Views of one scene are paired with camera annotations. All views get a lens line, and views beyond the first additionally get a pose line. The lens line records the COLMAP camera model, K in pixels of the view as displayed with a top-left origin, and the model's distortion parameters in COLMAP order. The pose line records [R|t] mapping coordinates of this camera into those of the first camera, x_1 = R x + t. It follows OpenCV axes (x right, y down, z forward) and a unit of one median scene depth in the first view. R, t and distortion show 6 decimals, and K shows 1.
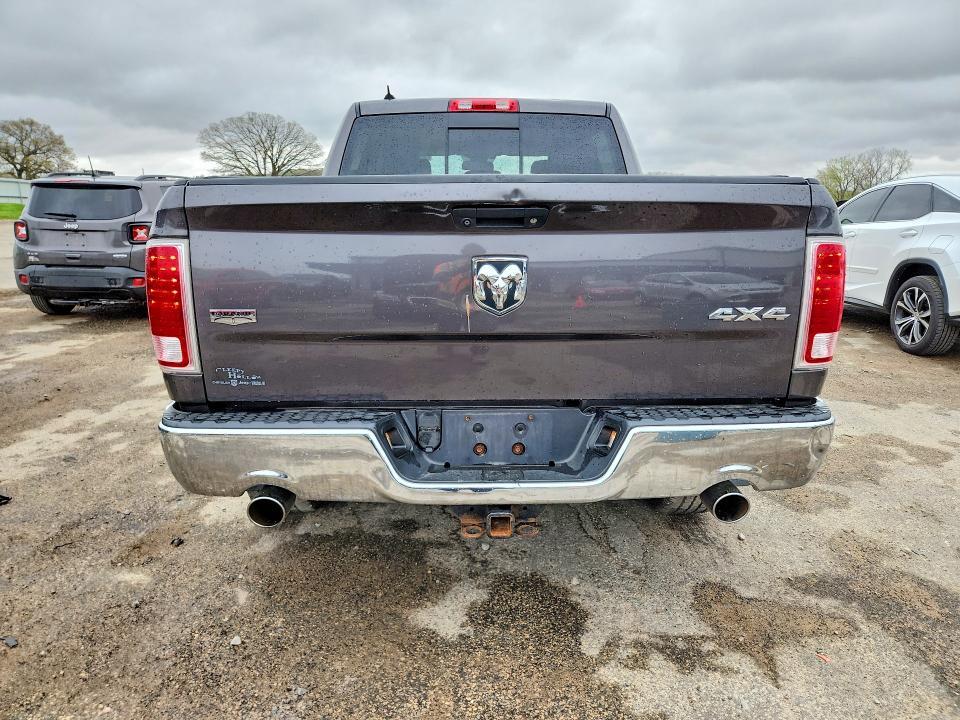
lens RADIAL K [[648.9, 0, 477.6], [0, 648.9, 367.5], [0, 0, 1]] dist [0.037380, -0.023769]
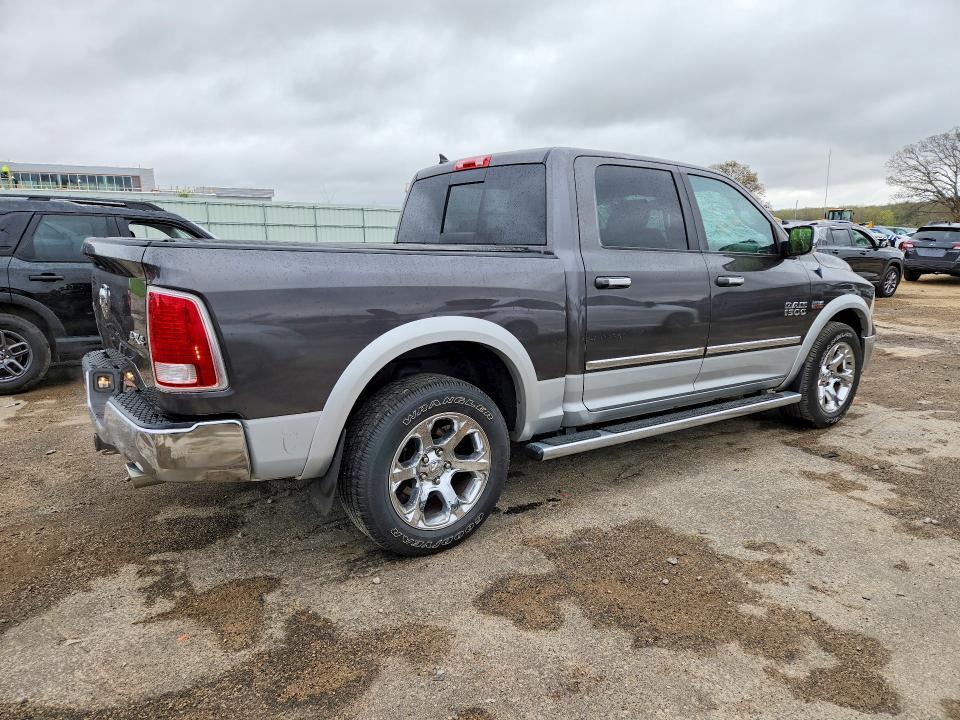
lens RADIAL K [[648.9, 0, 477.2], [0, 648.9, 361.5], [0, 0, 1]] dist [0.037380, -0.023769]
pose [[0.565959, 0.150723, -0.810539, 1.589174], [-0.191212, 0.980336, 0.048783, -0.189717], [0.801953, 0.127375, 0.583650, 0.628081]]
